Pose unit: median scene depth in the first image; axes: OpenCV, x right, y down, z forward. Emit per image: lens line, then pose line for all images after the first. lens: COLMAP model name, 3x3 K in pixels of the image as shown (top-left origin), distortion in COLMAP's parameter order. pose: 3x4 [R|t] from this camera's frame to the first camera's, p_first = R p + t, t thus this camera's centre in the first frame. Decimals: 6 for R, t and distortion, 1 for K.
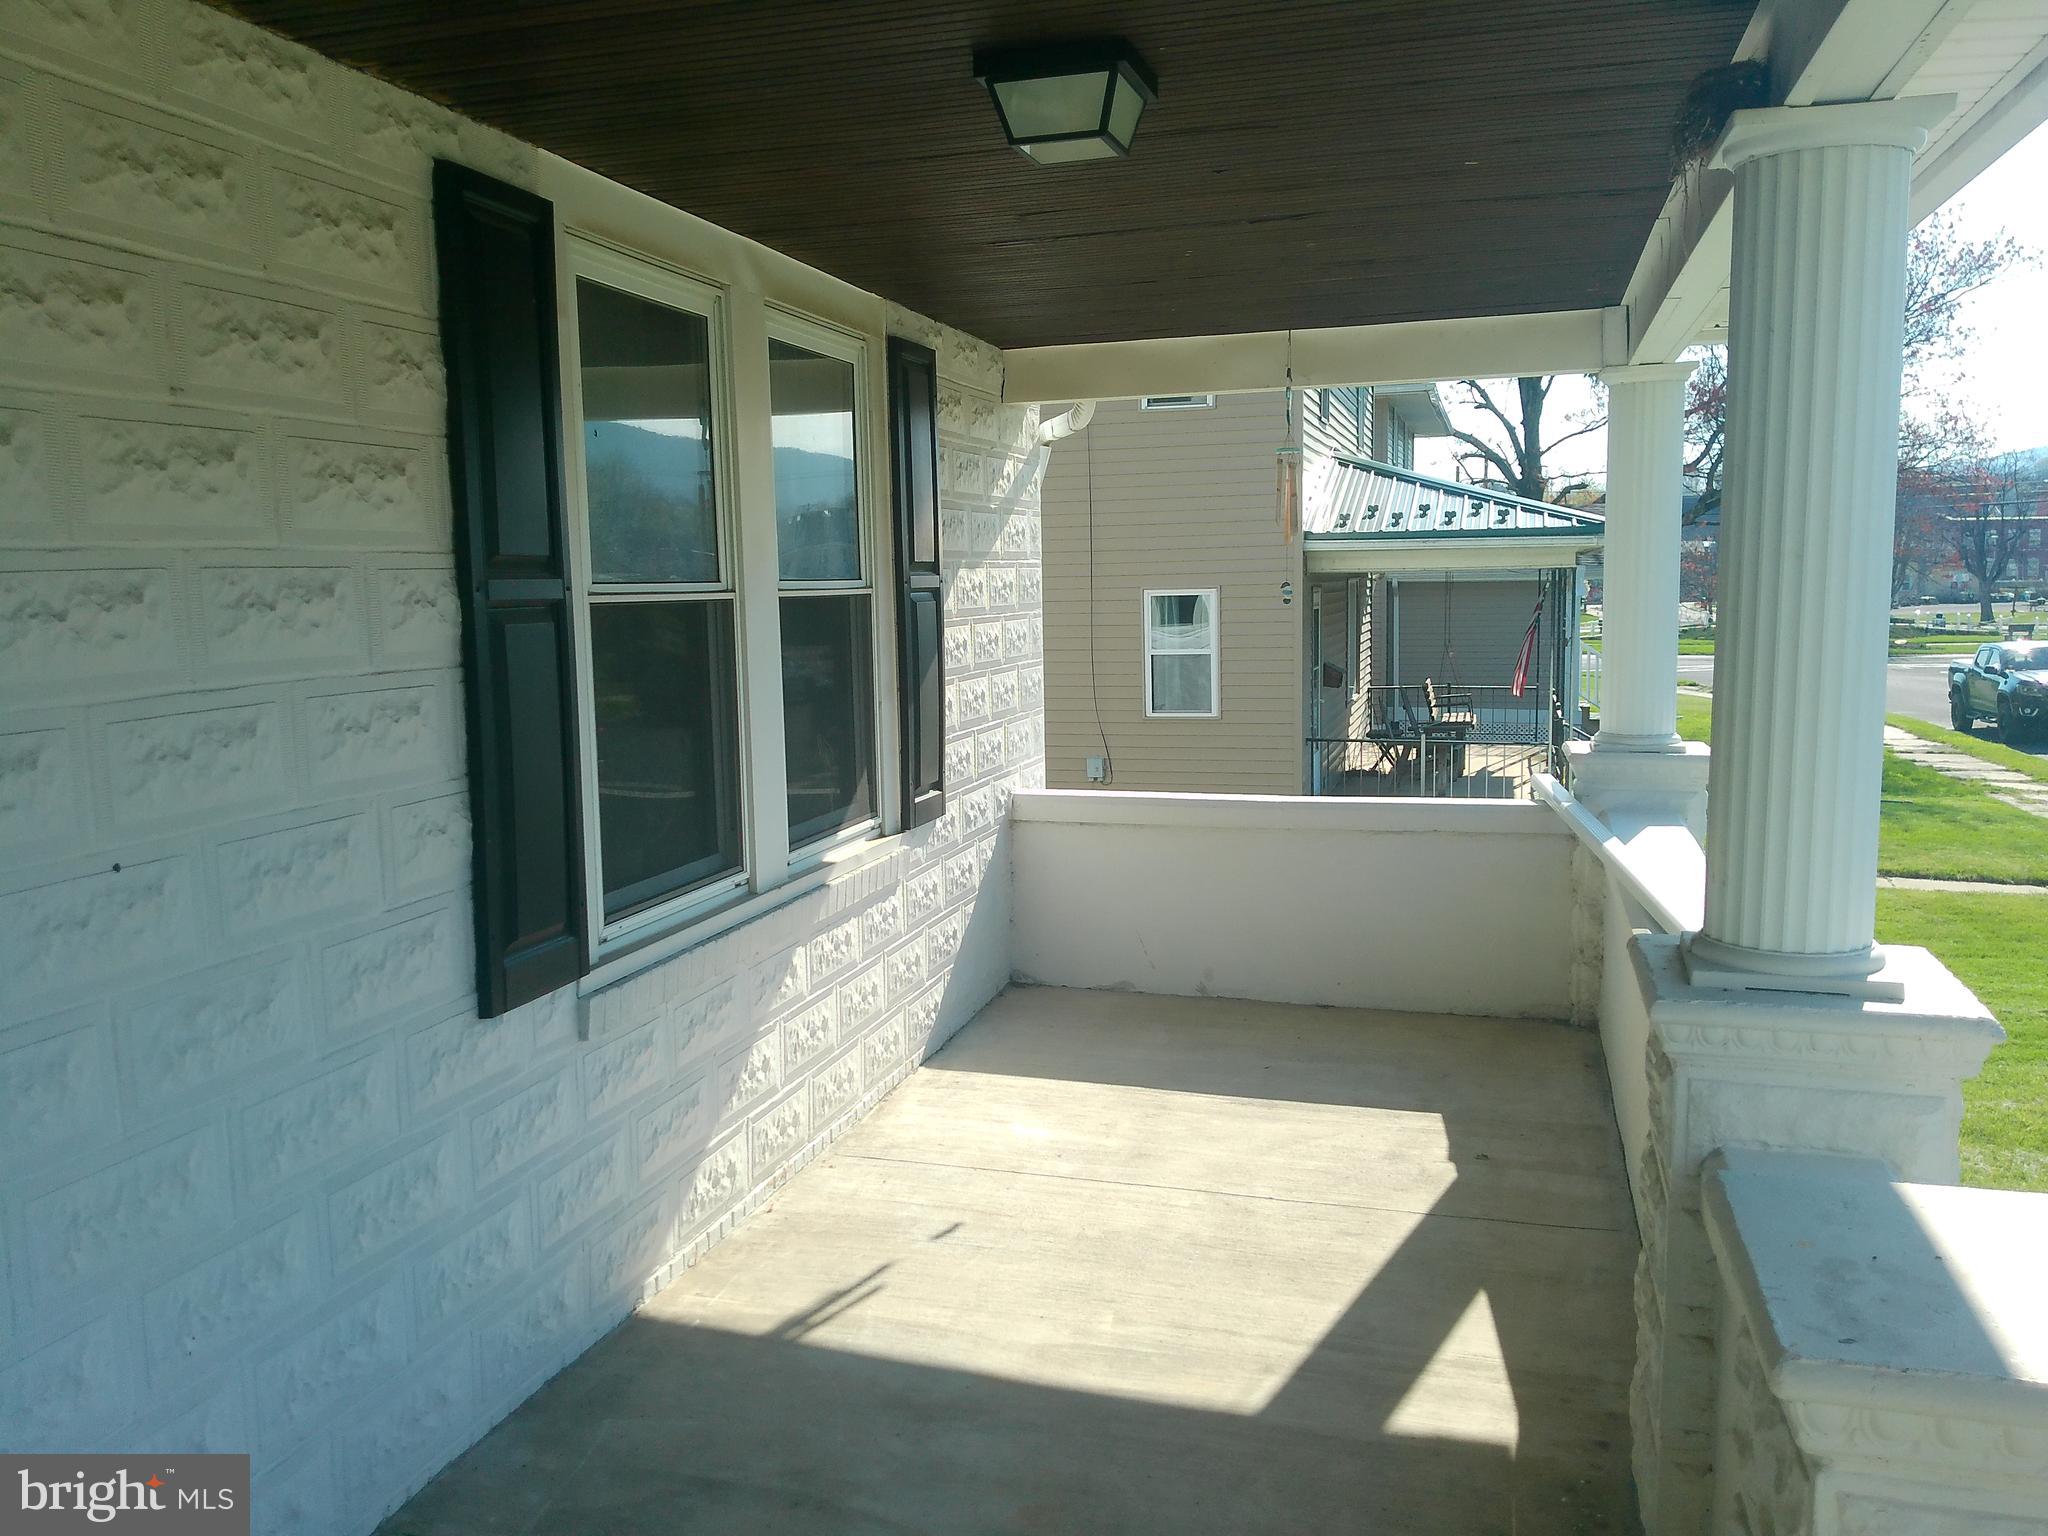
lens RADIAL K [[1676.7, 0, 1032.6], [0, 1676.7, 773.0], [0, 0, 1]] dist [0.074877, -0.145285]
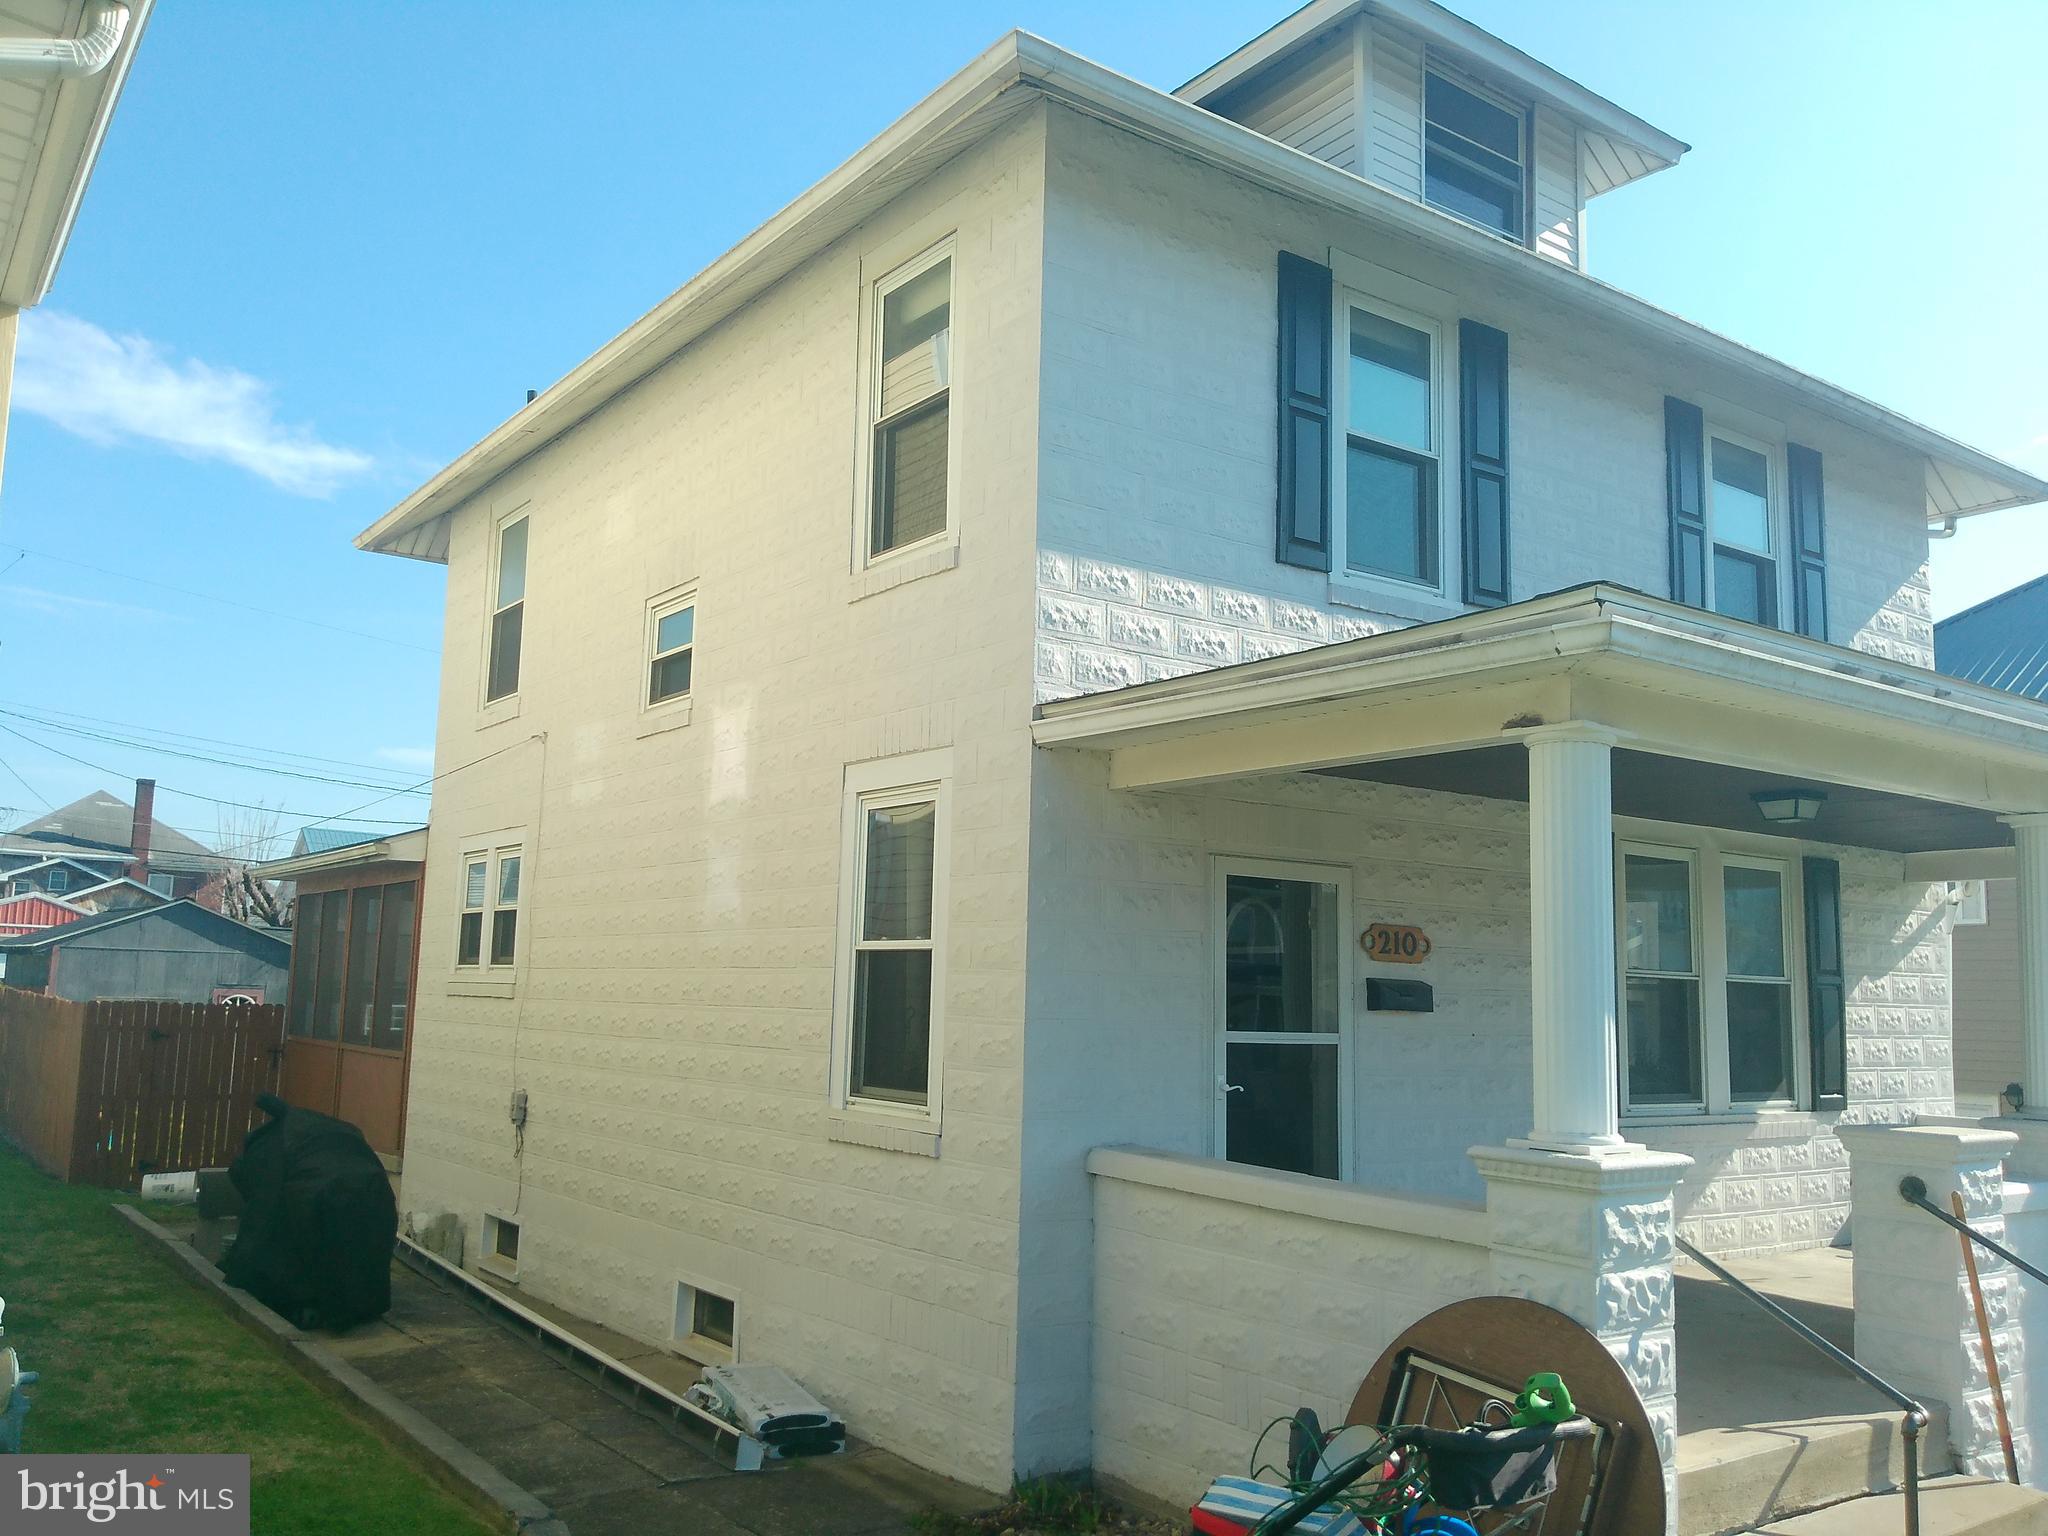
lens RADIAL K [[1676.7, 0, 1006.0], [0, 1676.7, 767.2], [0, 0, 1]] dist [0.074877, -0.145285]
pose [[0.779420, -0.046801, -0.624751, 0.428983], [-0.111822, 0.970801, -0.212230, 0.166813], [0.616441, 0.235278, 0.751428, -1.097705]]
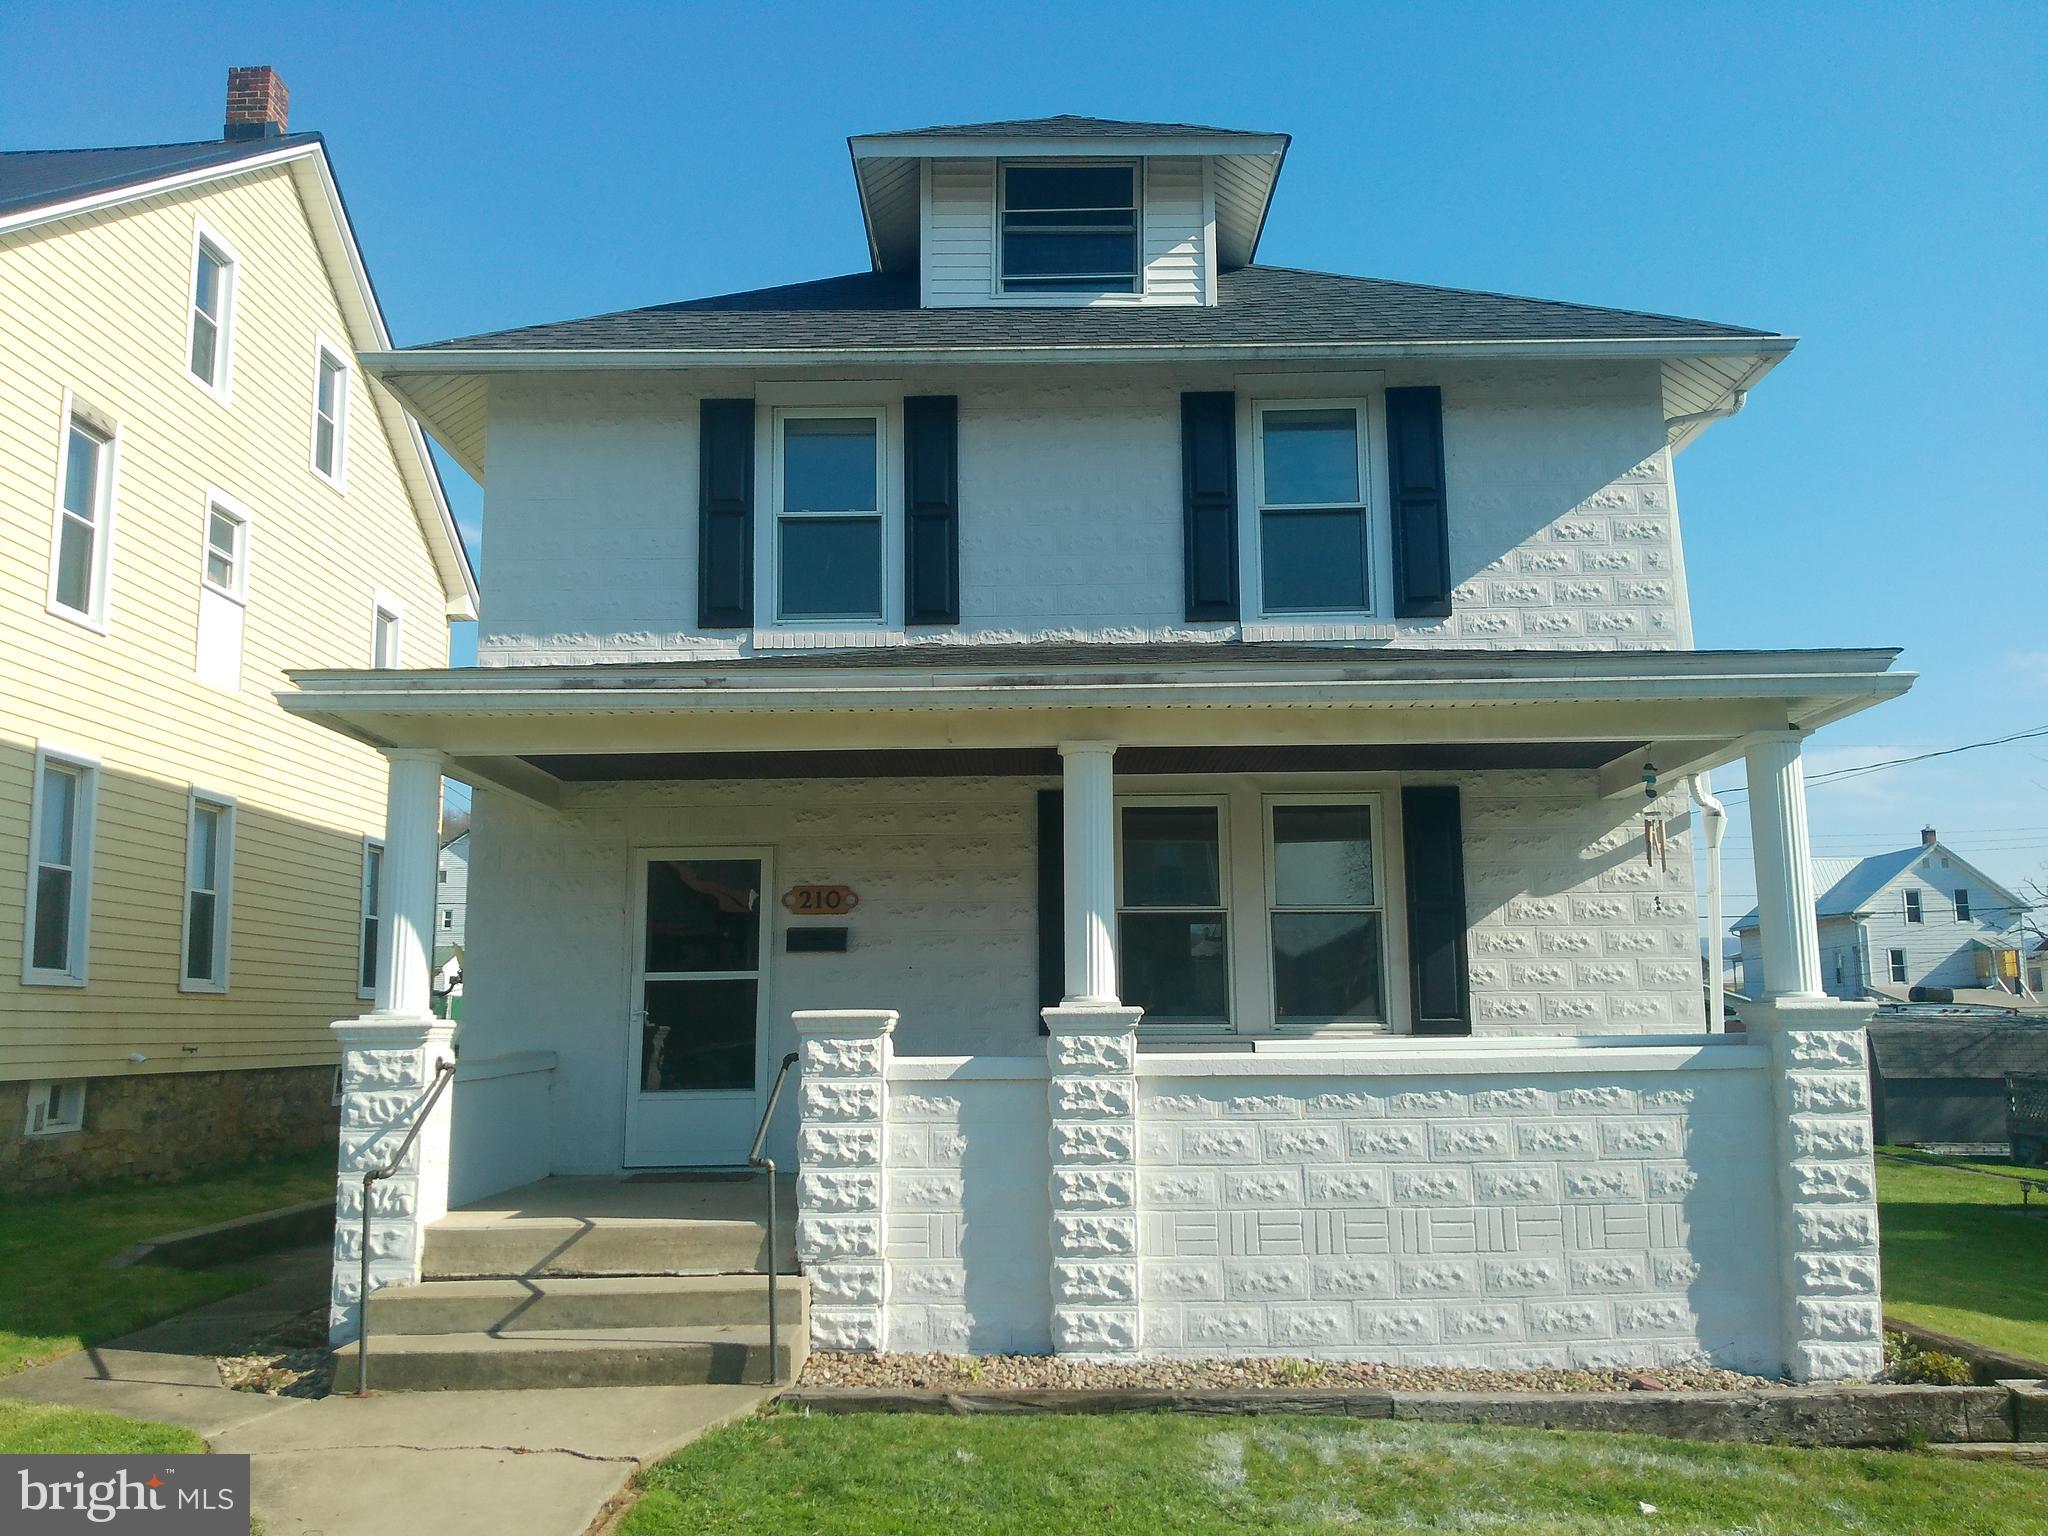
lens RADIAL K [[1676.7, 0, 1029.7], [0, 1676.7, 756.7], [0, 0, 1]] dist [0.074877, -0.145285]
pose [[0.260621, -0.136220, -0.955783, 1.733943], [-0.107514, 0.979743, -0.168951, 0.098918], [0.959436, 0.146792, 0.240696, 0.059332]]
